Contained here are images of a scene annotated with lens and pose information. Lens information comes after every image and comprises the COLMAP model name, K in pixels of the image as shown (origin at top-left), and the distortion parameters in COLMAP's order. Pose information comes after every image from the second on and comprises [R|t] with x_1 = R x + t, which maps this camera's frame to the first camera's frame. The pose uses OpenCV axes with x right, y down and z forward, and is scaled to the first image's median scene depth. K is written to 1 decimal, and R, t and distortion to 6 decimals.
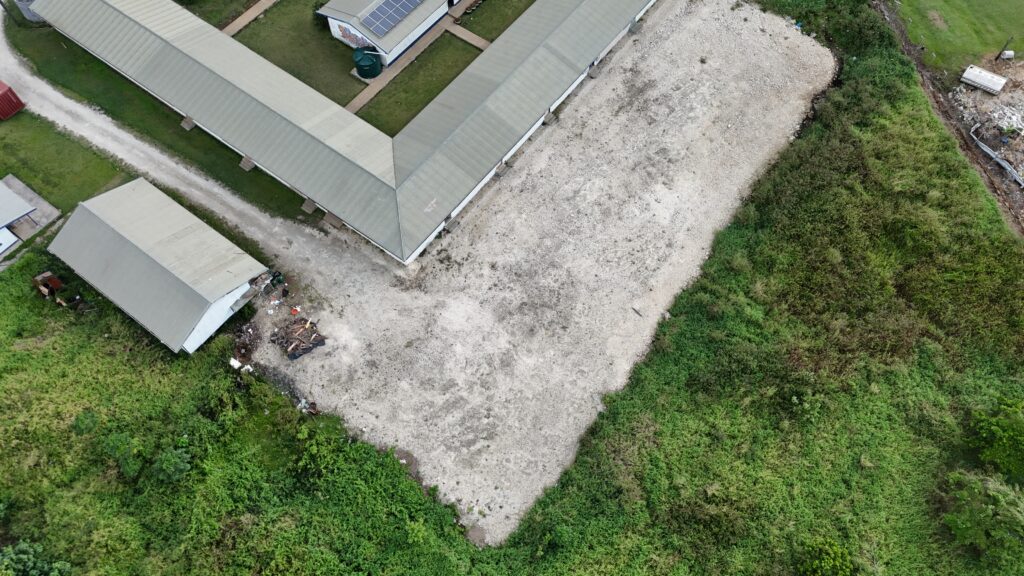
lens RADIAL K [[683.2, 0, 519.9], [0, 683.2, 288.4], [0, 0, 1]] dist [0.005877, -0.007635]
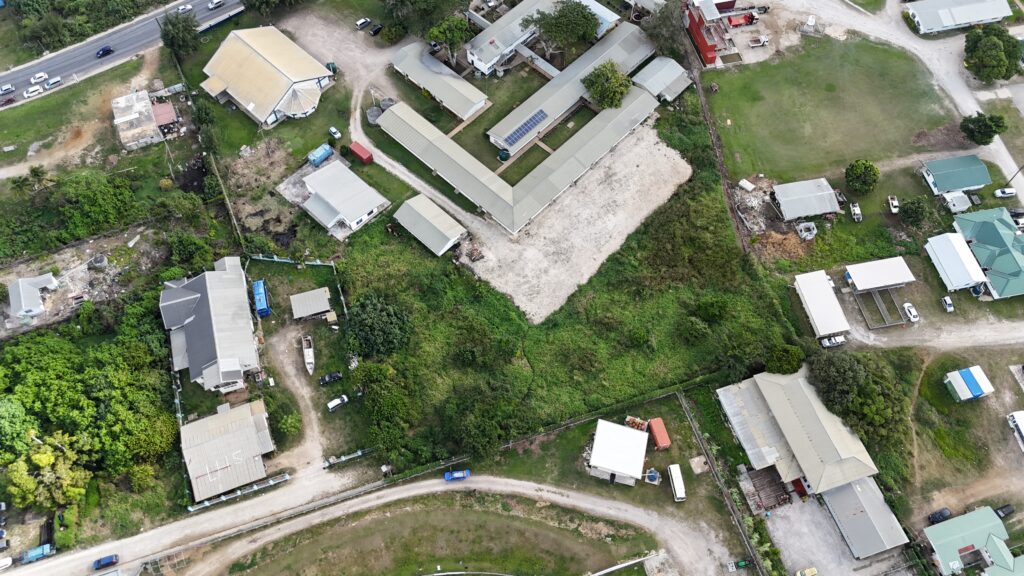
lens RADIAL K [[683.2, 0, 504.7], [0, 683.2, 292.3], [0, 0, 1]] dist [0.005877, -0.007635]
pose [[0.990914, 0.108637, -0.079298, 0.042992], [-0.108589, 0.994075, 0.004926, 0.191840], [0.079363, 0.003730, 0.996839, -1.783012]]
